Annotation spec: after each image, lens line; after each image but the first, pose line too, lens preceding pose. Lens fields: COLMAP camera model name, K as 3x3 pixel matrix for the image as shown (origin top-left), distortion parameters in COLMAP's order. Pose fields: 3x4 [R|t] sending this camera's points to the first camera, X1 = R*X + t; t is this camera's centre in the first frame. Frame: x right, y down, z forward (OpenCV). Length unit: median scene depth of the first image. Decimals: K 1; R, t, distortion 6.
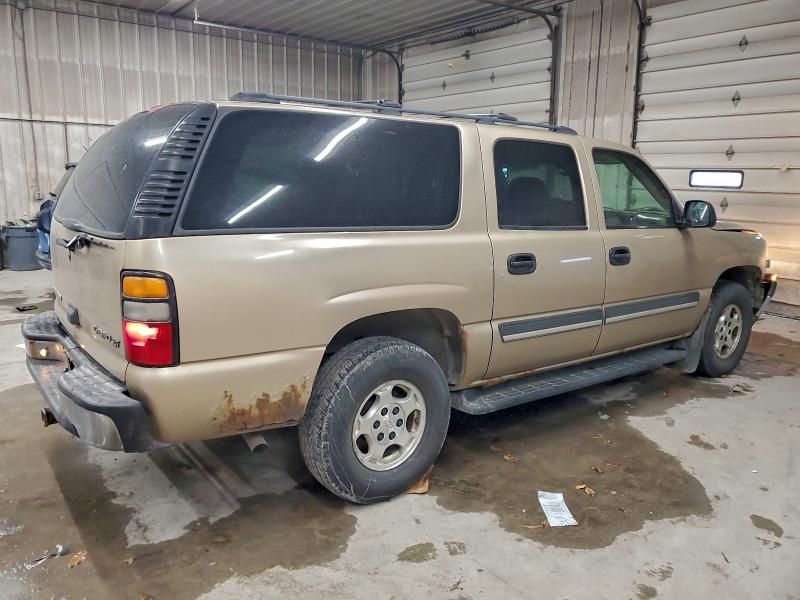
lens RADIAL K [[618.9, 0, 398.6], [0, 618.9, 295.1], [0, 0, 1]] dist [0.013946, 0.007083]
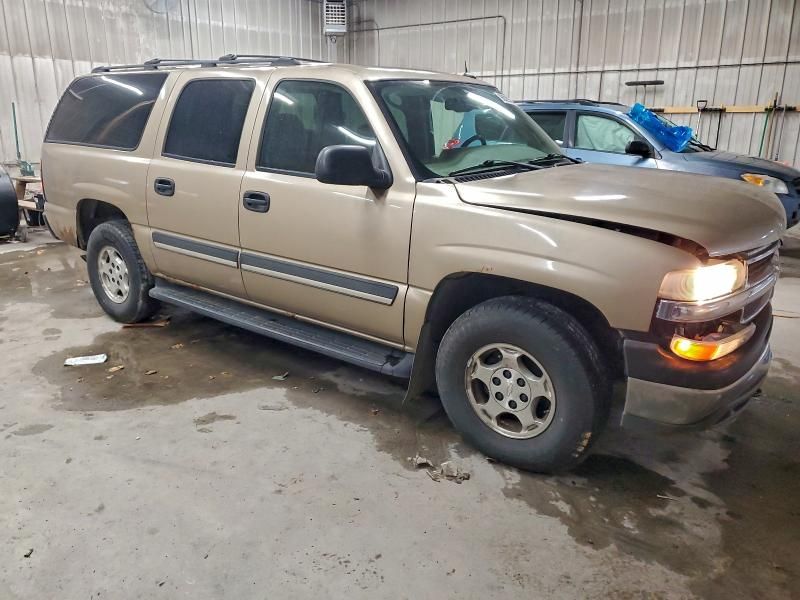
lens RADIAL K [[612.9, 0, 390.4], [0, 612.9, 301.5], [0, 0, 1]] dist [0.005665, 0.002820]
pose [[0.260910, 0.264217, -0.928502, 1.208379], [-0.177640, 0.958532, 0.222846, -0.148010], [0.948878, 0.106796, 0.297026, 0.883715]]
